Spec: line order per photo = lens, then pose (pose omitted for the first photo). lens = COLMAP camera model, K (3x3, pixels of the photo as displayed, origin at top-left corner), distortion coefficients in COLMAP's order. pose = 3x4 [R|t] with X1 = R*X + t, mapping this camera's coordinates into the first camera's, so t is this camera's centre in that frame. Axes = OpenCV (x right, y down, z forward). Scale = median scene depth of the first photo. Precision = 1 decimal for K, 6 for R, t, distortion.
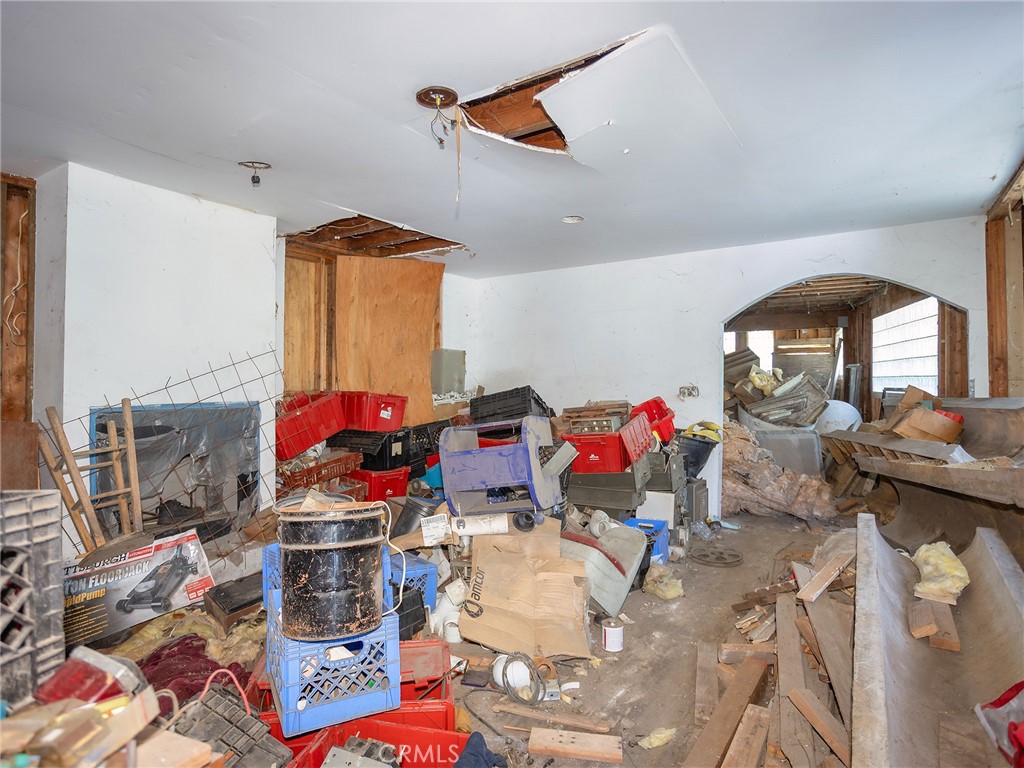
lens RADIAL K [[575.5, 0, 515.1], [0, 575.5, 377.1], [0, 0, 1]] dist [-0.039702, 0.019178]
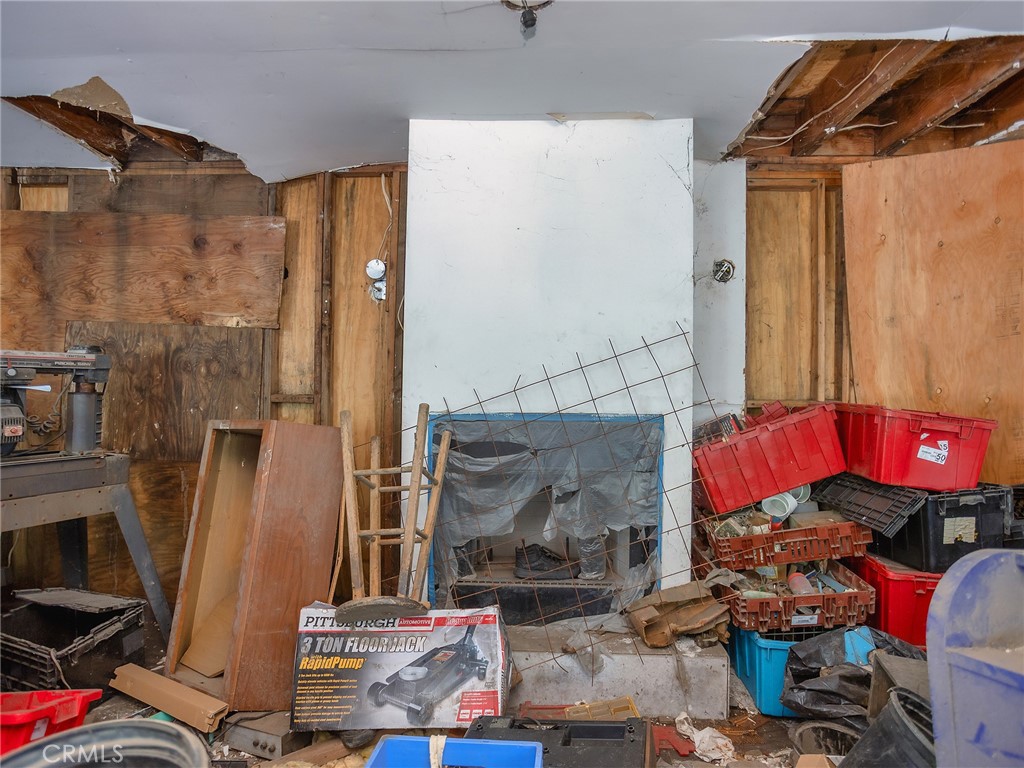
lens RADIAL K [[549.7, 0, 511.3], [0, 549.7, 378.3], [0, 0, 1]] dist [-0.030005, 0.002771]
pose [[0.494662, 0.002195, -0.869082, -0.004272], [-0.005045, 0.999987, -0.000346, 0.002250], [0.869071, 0.004555, 0.494667, 0.472363]]
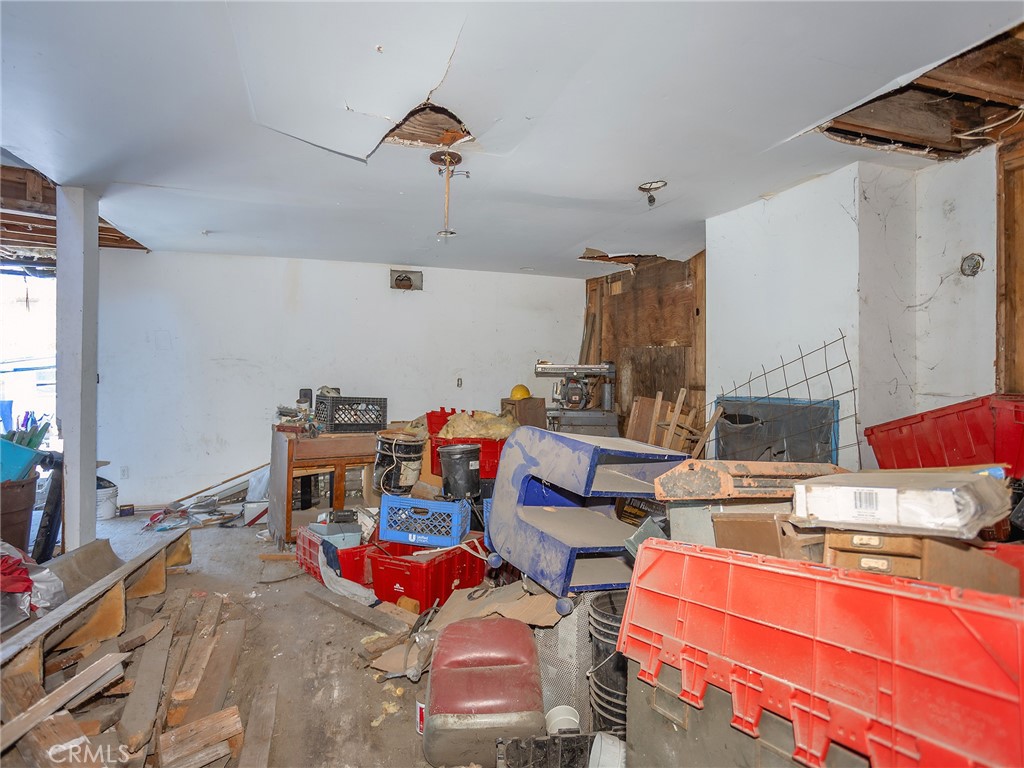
lens RADIAL K [[575.5, 0, 515.1], [0, 575.5, 377.1], [0, 0, 1]] dist [-0.039702, 0.019178]
pose [[-0.622099, -0.000072, -0.782939, 0.399817], [0.000860, 0.999999, -0.000775, 0.006938], [0.782938, -0.001155, -0.622098, 0.976544]]
